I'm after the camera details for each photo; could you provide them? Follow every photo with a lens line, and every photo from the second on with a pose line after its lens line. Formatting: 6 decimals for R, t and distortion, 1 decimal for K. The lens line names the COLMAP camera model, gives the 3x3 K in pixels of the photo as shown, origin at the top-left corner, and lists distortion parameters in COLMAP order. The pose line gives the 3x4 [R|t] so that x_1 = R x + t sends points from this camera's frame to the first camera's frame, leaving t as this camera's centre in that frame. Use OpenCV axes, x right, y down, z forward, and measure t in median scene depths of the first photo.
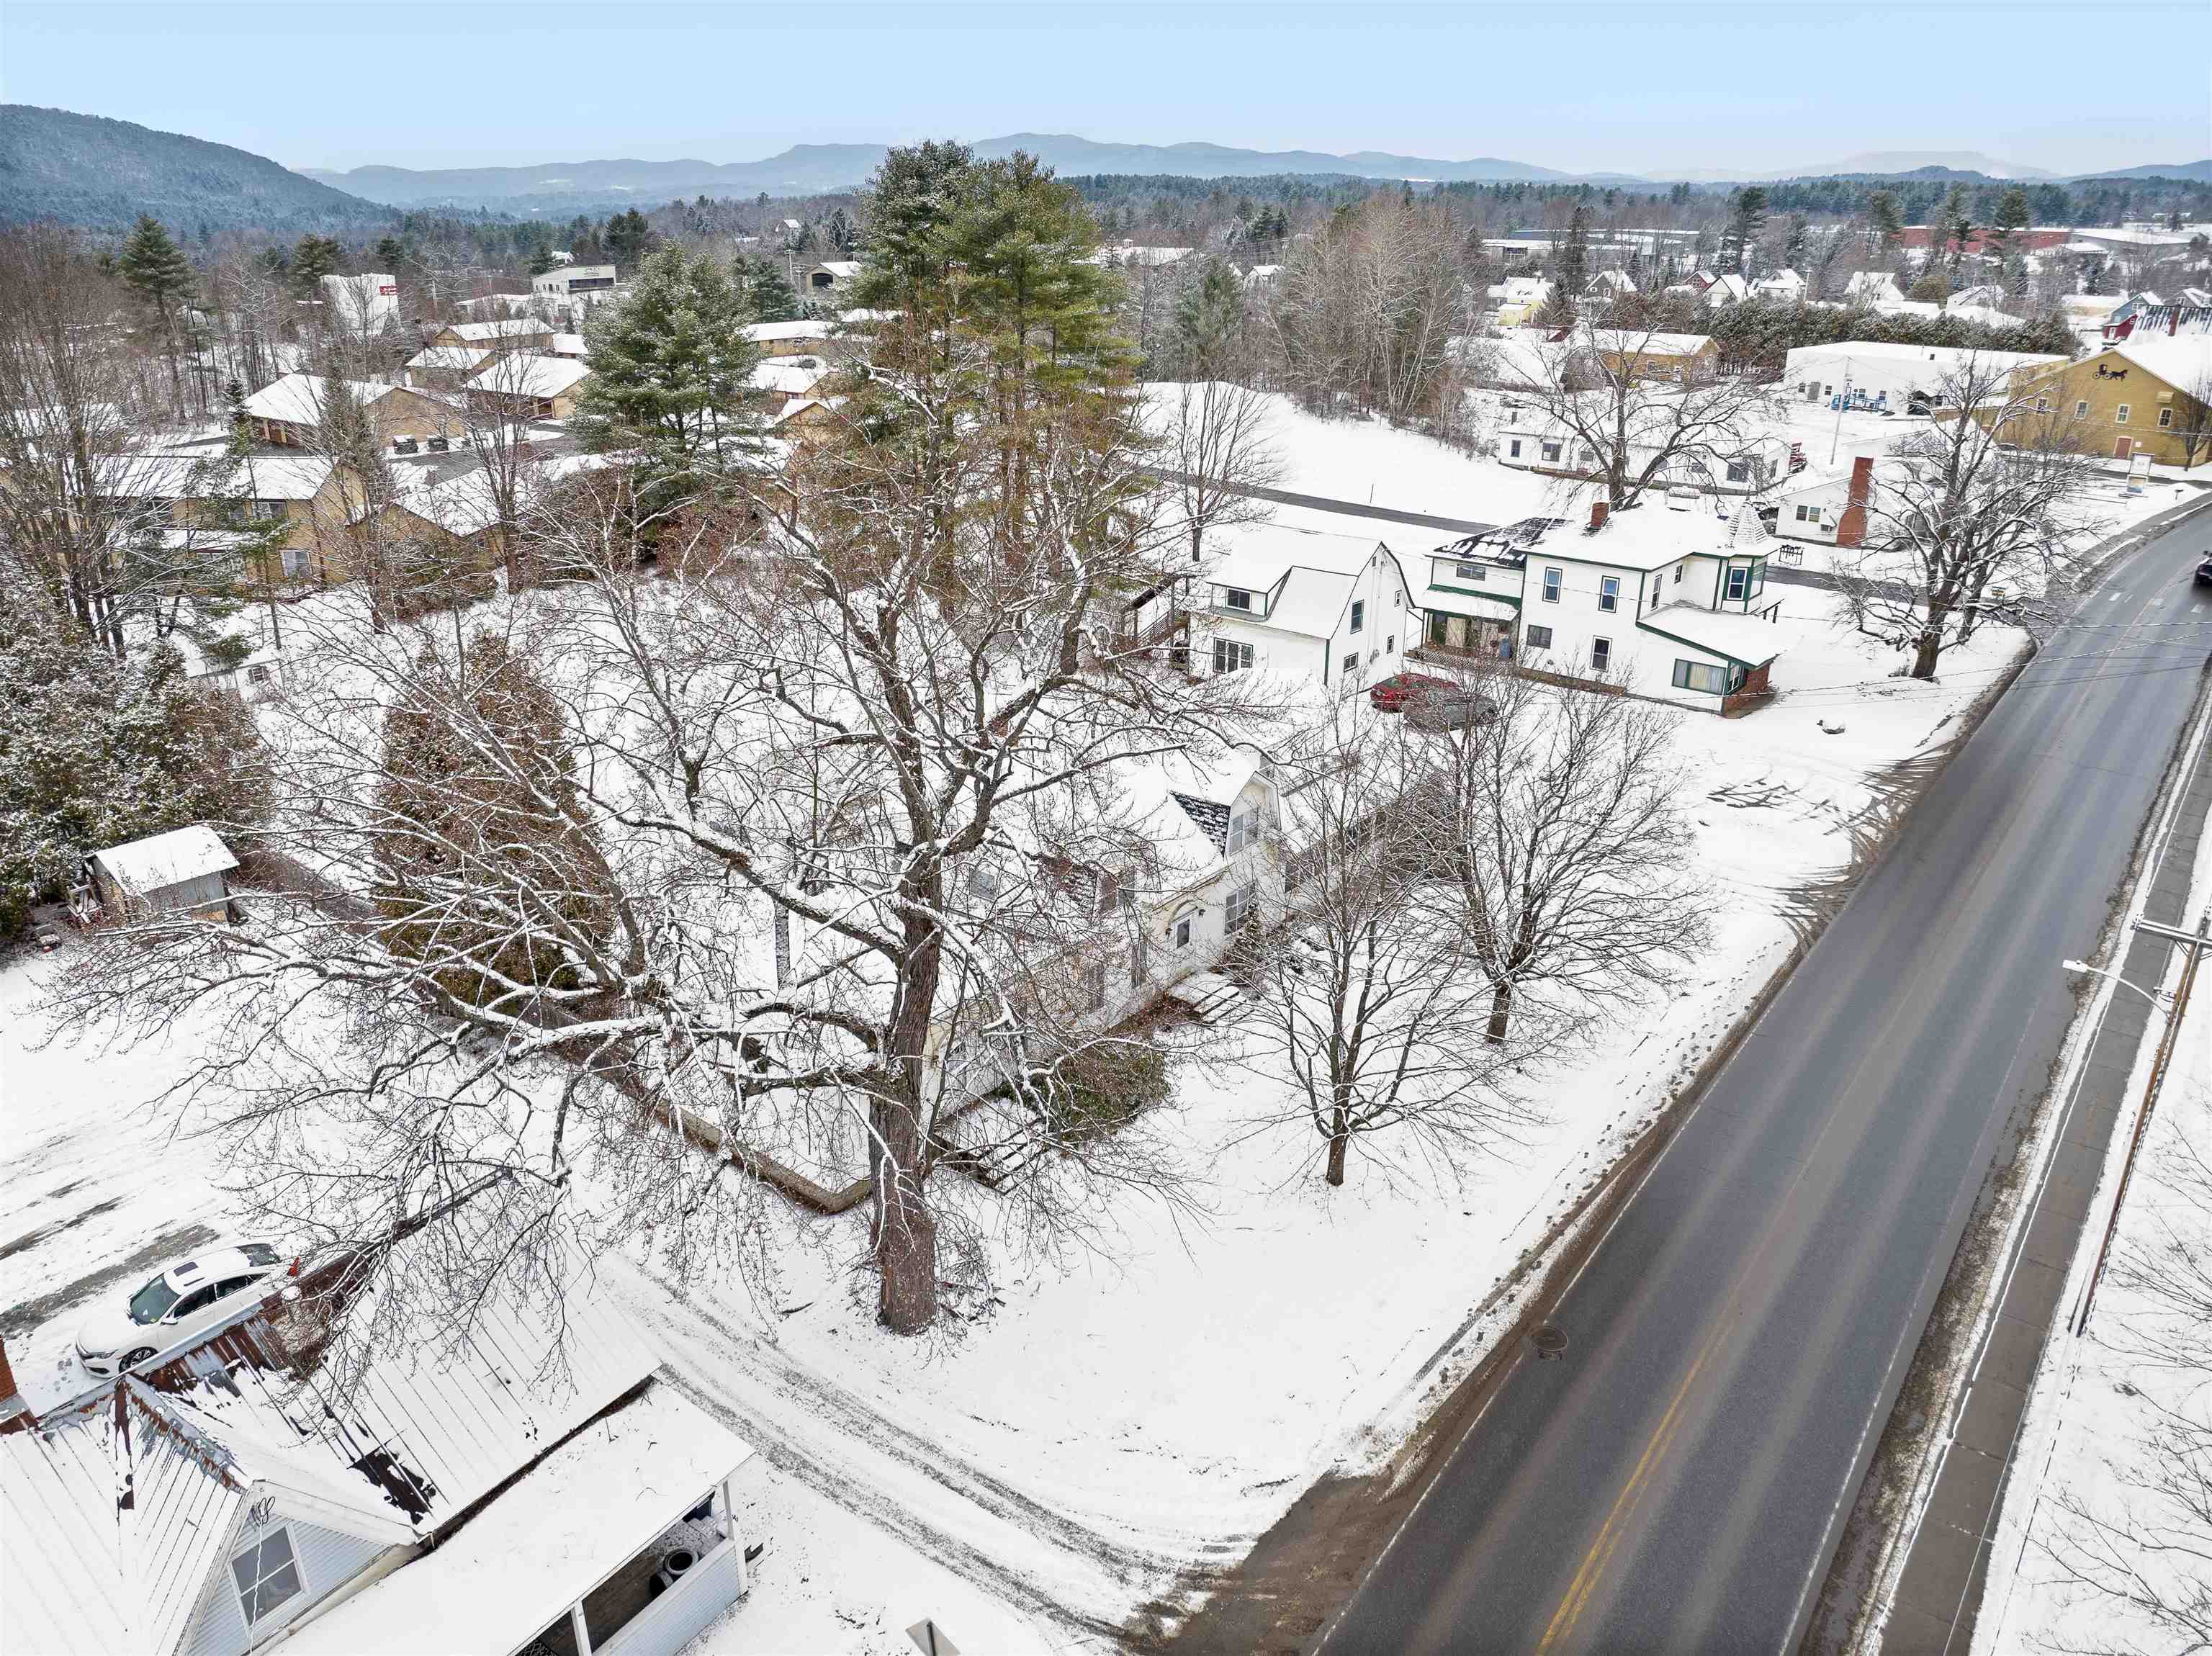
lens RADIAL K [[1545.0, 0, 1106.4], [0, 1545.0, 830.8], [0, 0, 1]] dist [-0.051194, 0.023192]
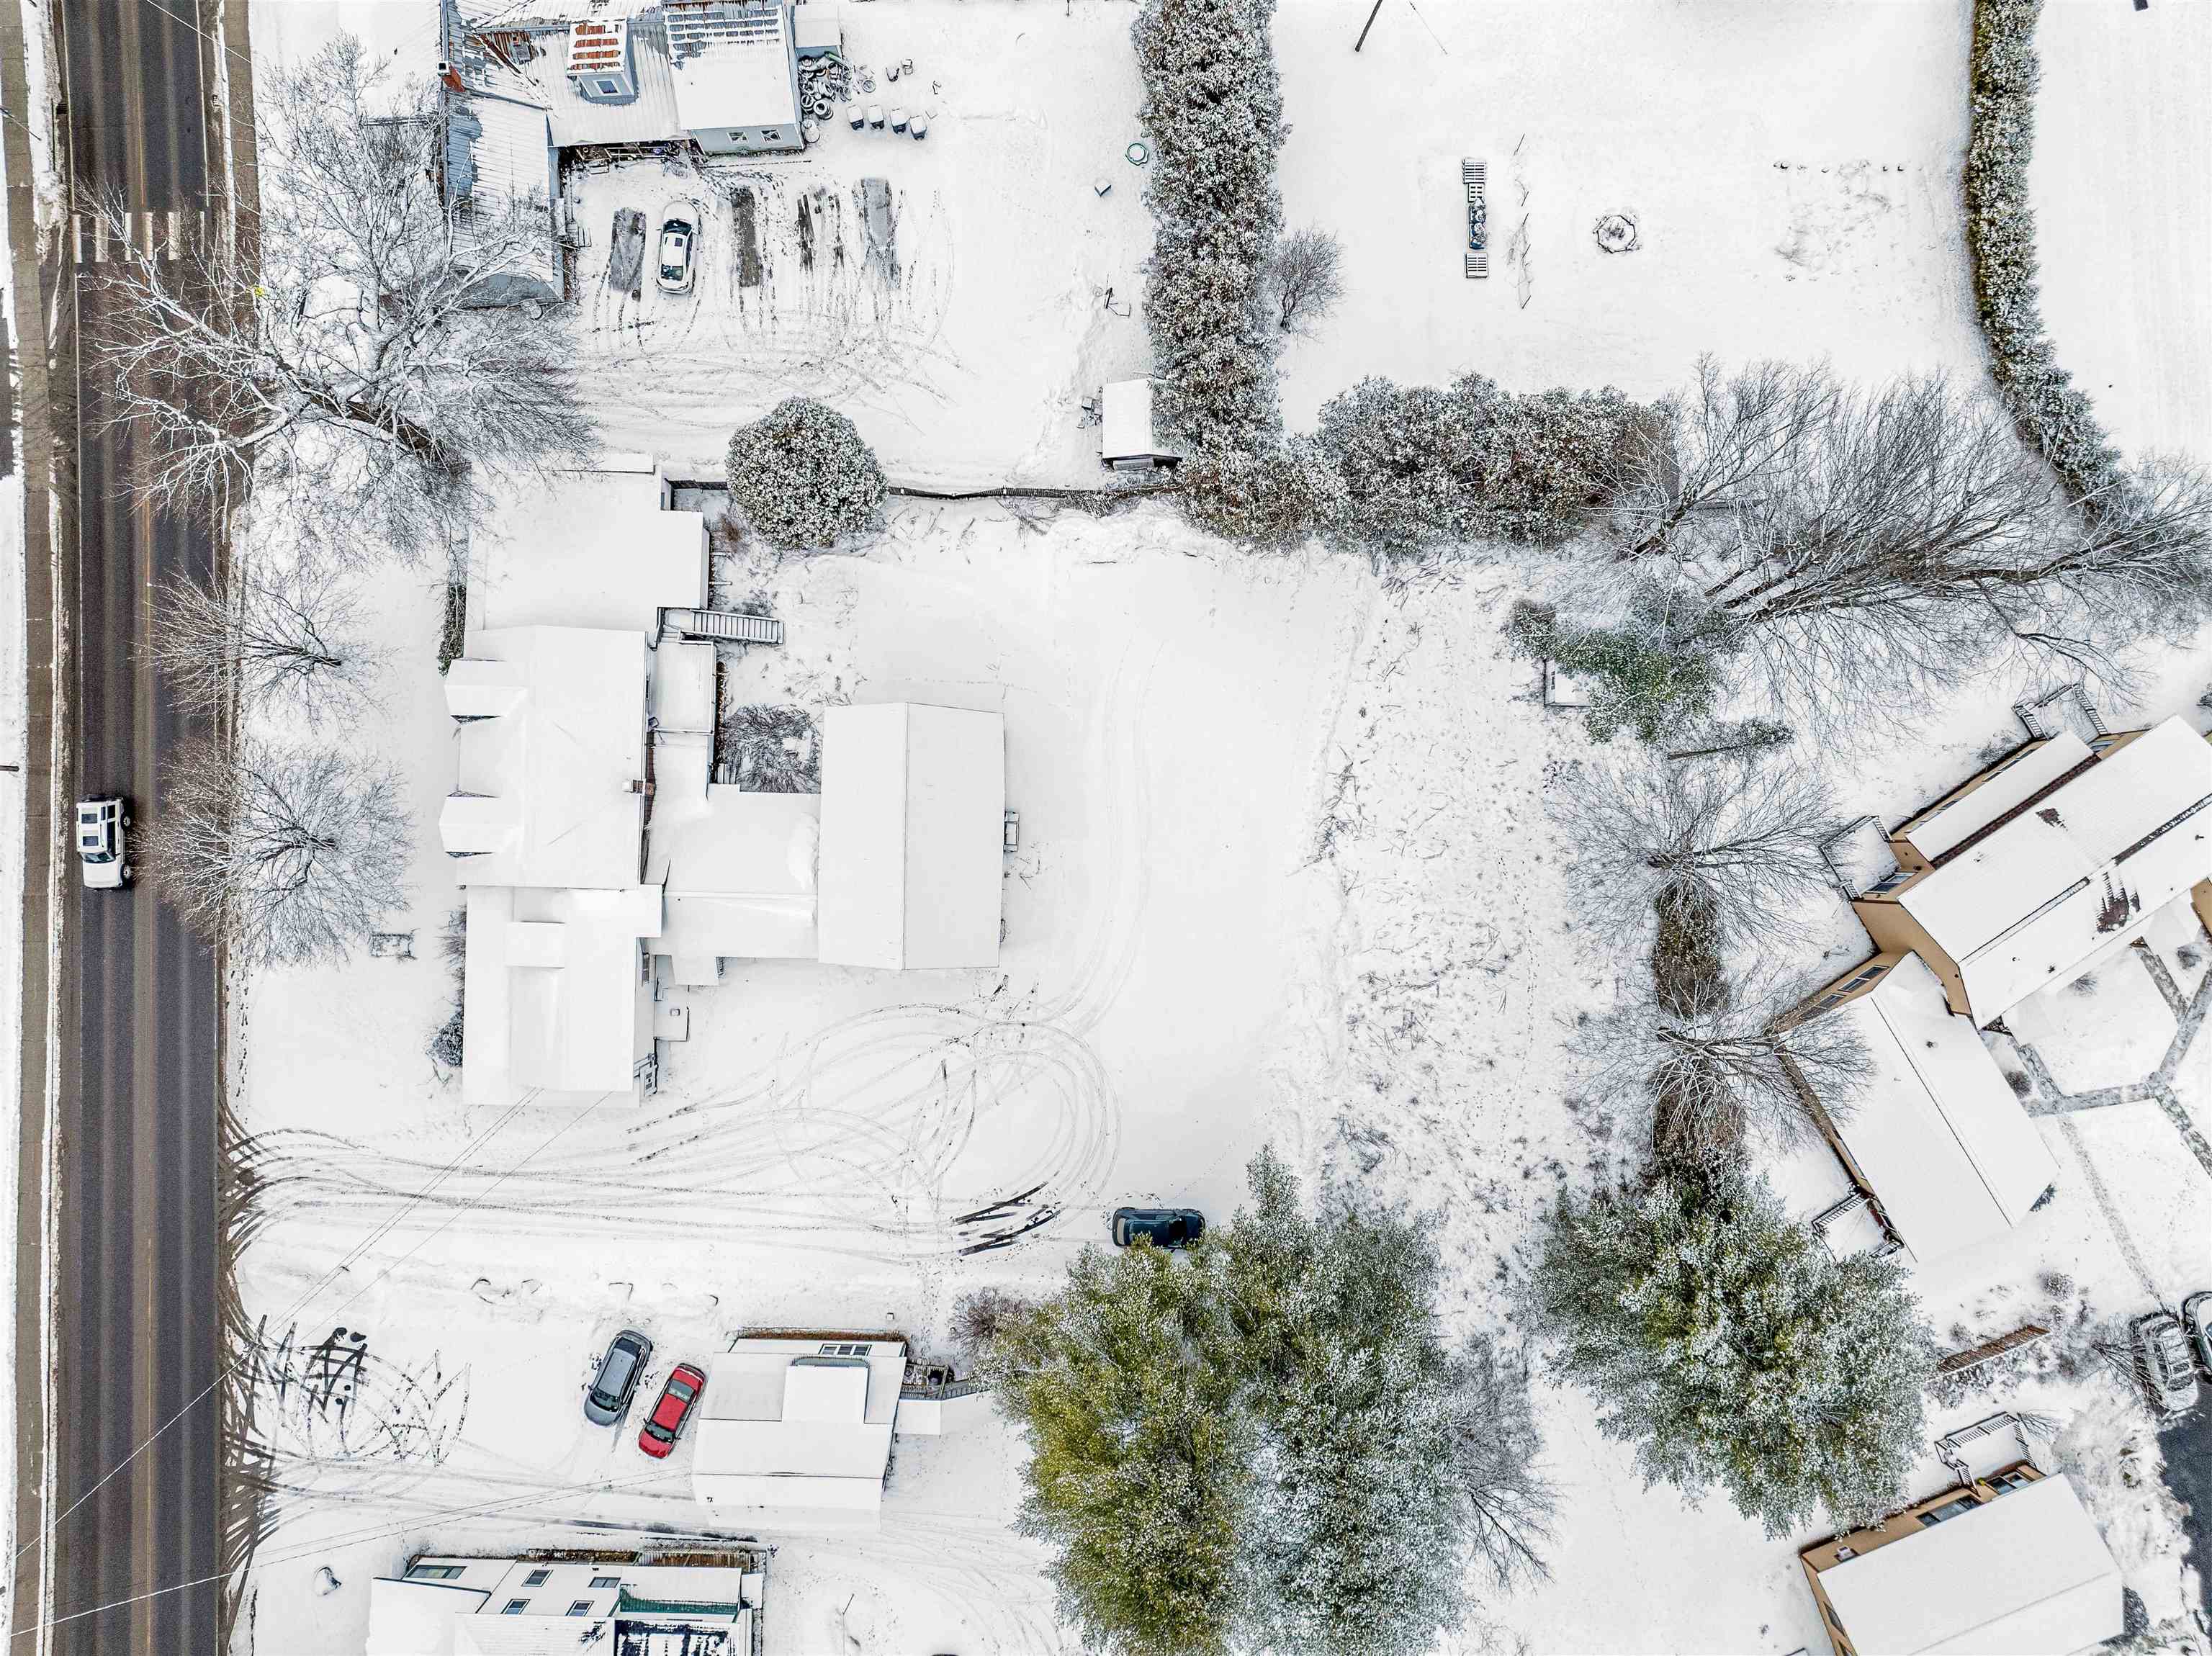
lens RADIAL K [[1545.0, 0, 1105.7], [0, 1545.0, 824.7], [0, 0, 1]] dist [-0.051194, 0.023192]
pose [[-0.786298, 0.617269, -0.026710, -0.224517], [-0.256247, -0.286469, 0.923186, -0.950100], [0.562203, 0.732744, 0.383424, 0.487543]]
